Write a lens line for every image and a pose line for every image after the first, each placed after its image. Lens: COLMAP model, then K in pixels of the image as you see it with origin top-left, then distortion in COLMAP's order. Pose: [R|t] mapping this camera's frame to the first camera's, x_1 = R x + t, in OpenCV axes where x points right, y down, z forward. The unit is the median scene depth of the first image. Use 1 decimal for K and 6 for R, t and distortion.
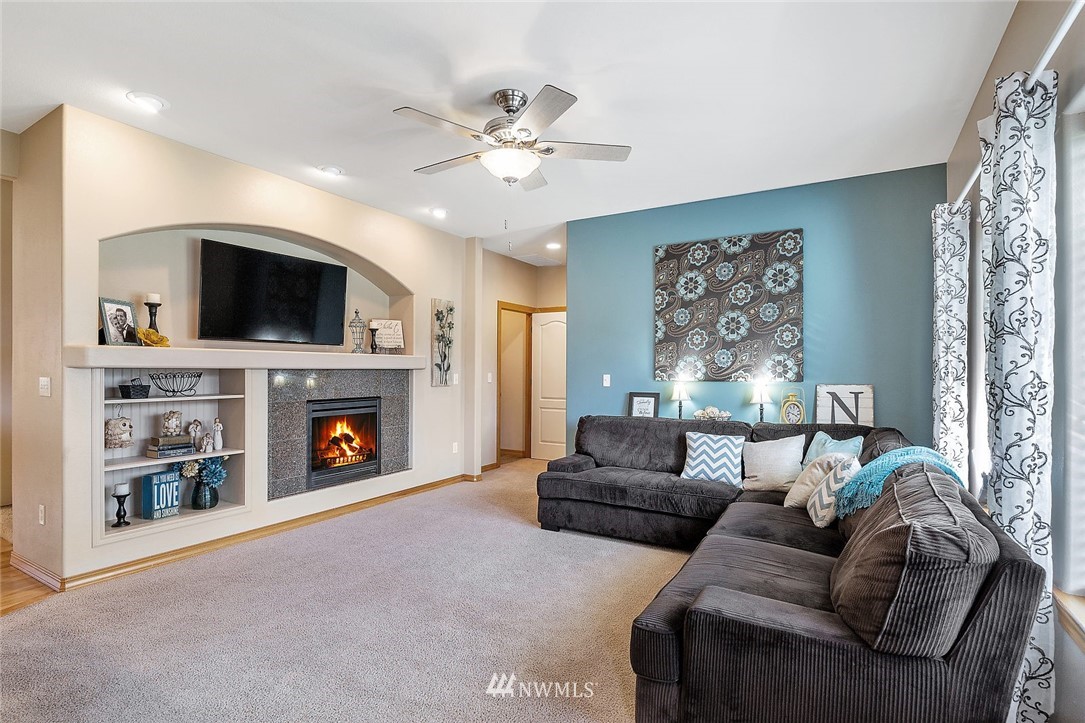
lens RADIAL K [[529.4, 0, 545.5], [0, 529.4, 366.3], [0, 0, 1]] dist [-0.000243, -0.000432]
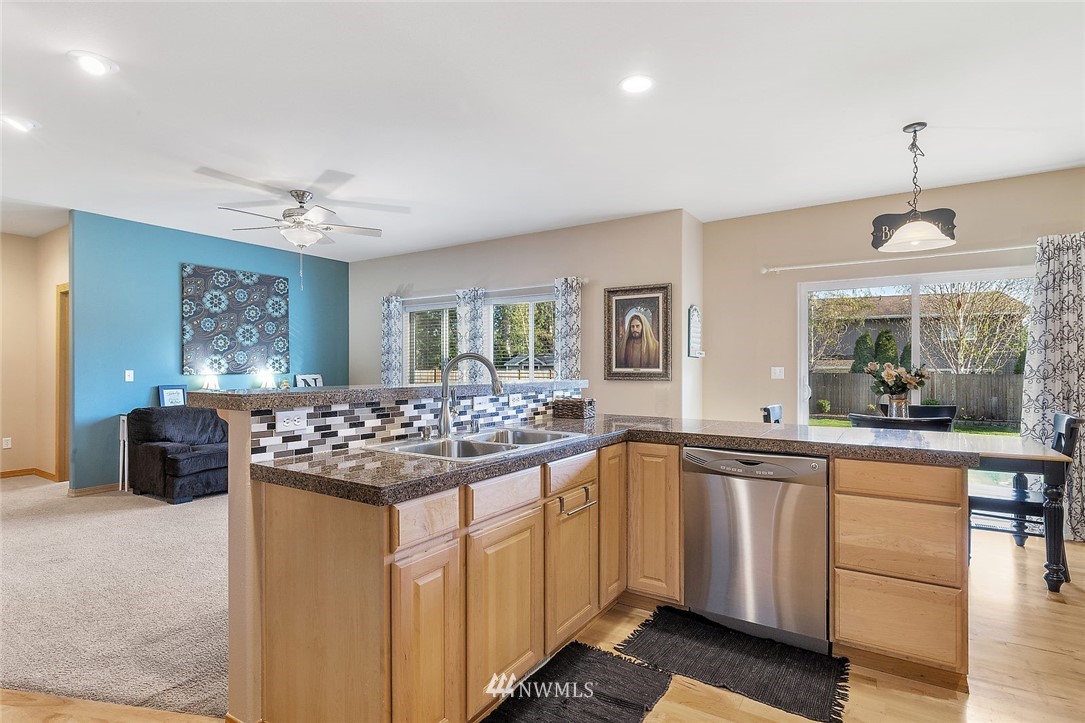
lens RADIAL K [[529.4, 0, 545.5], [0, 529.4, 366.3], [0, 0, 1]] dist [-0.000243, -0.000432]
pose [[0.044958, -0.002319, 0.998986, -1.030861], [-0.007702, 0.999967, 0.002668, -0.002145], [-0.998959, -0.007814, 0.044938, 0.133903]]
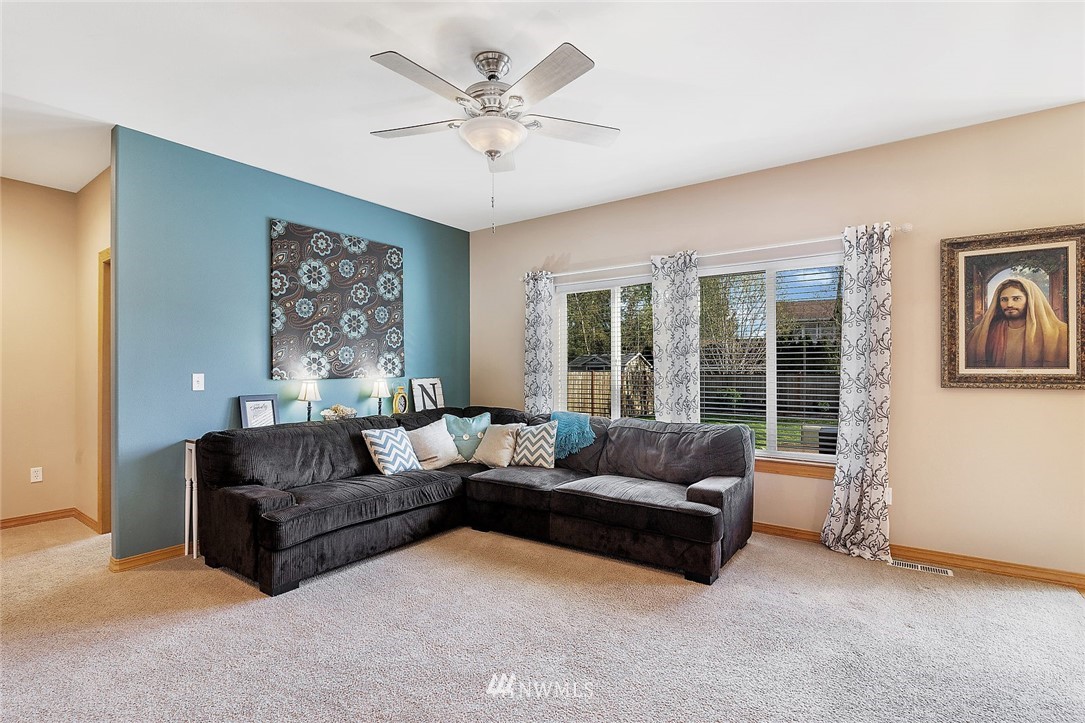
lens RADIAL K [[504.1, 0, 547.3], [0, 504.1, 366.2], [0, 0, 1]] dist [-0.010125, 0.000241]
pose [[0.092836, 0.000290, 0.995681, -0.578415], [-0.004655, 0.999989, 0.000142, 0.003540], [-0.995671, -0.004648, 0.092836, 0.536741]]
